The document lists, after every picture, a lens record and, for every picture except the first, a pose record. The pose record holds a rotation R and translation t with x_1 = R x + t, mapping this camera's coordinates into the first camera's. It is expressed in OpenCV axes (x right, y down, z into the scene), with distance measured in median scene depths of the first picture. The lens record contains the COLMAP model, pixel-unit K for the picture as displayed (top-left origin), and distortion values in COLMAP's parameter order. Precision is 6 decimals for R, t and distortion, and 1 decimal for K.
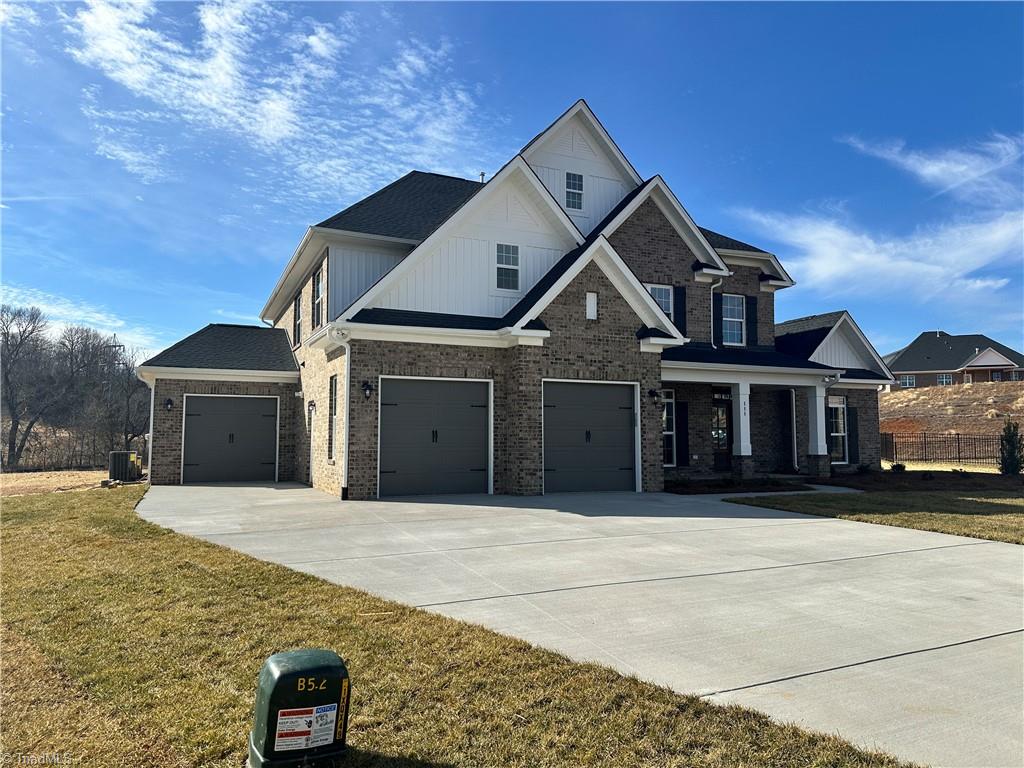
lens RADIAL K [[720.9, 0, 521.1], [0, 720.9, 386.1], [0, 0, 1]] dist [0.080351, -0.000617]
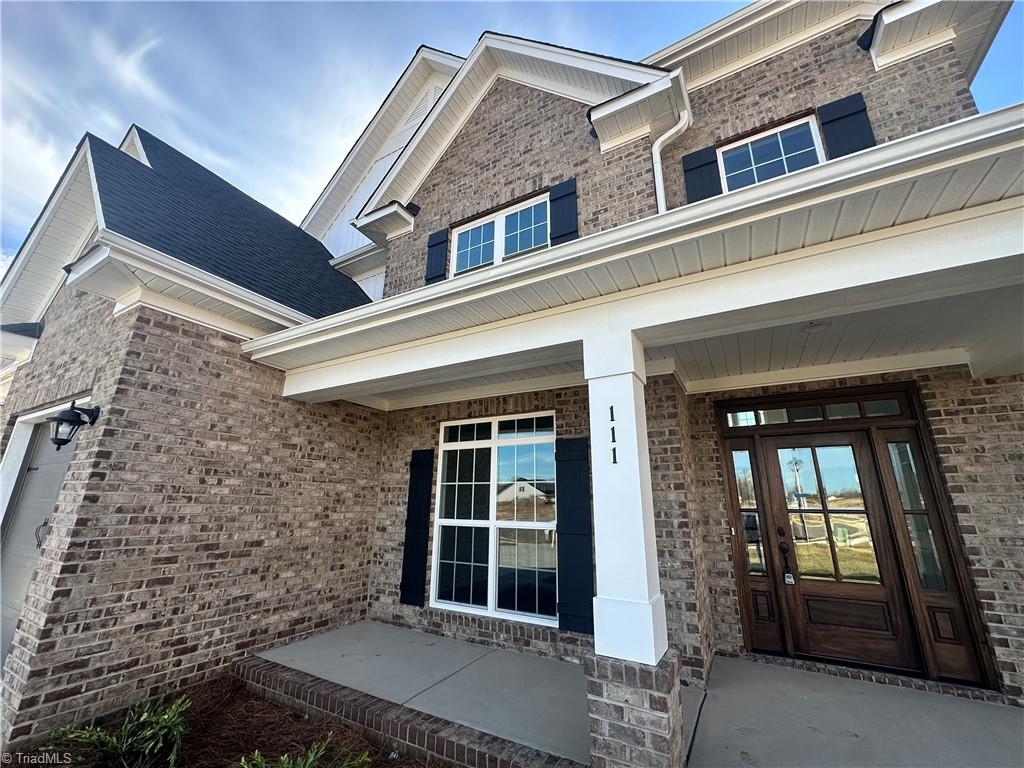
lens RADIAL K [[408.2, 0, 512.0], [0, 408.2, 384.0], [0, 0, 1]] dist [-0.006702, 0.000016]
pose [[0.586192, -0.222294, -0.779079, 0.476547], [0.047731, 0.969427, -0.240692, 0.055143], [0.808765, 0.103906, 0.578881, 1.082694]]
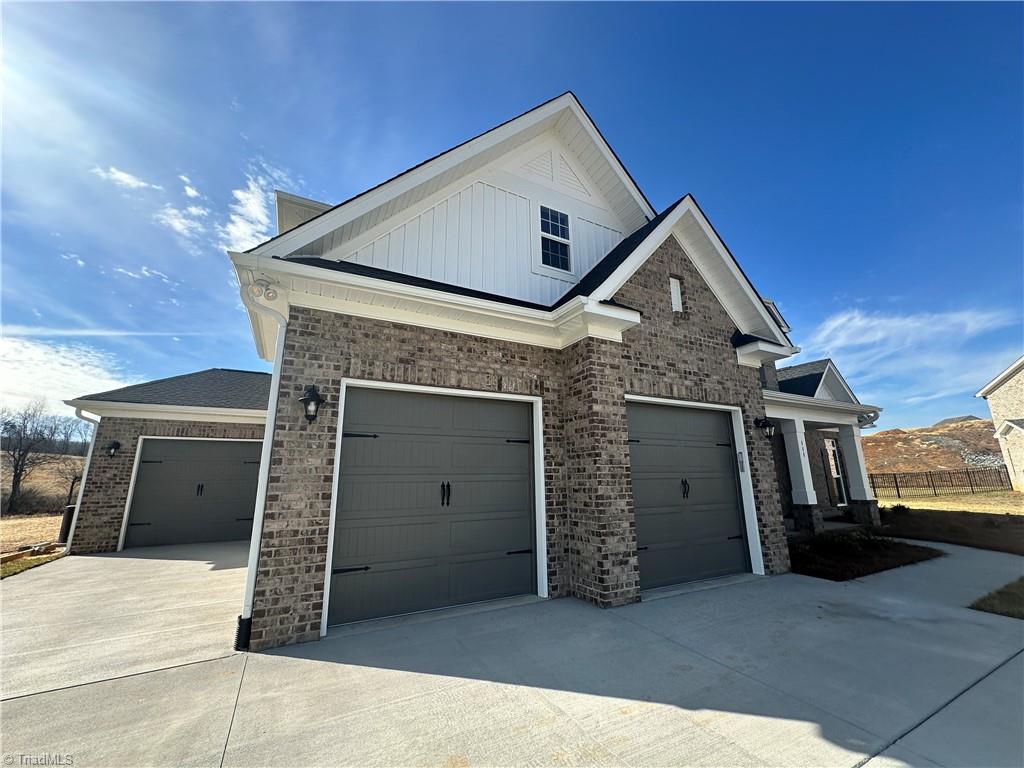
lens RADIAL K [[408.2, 0, 512.0], [0, 408.2, 384.0], [0, 0, 1]] dist [-0.006702, 0.000016]
pose [[0.998343, 0.001908, 0.057506, -0.082255], [0.006999, 0.988002, -0.154282, 0.032477], [-0.057110, 0.154429, 0.986352, 0.638354]]
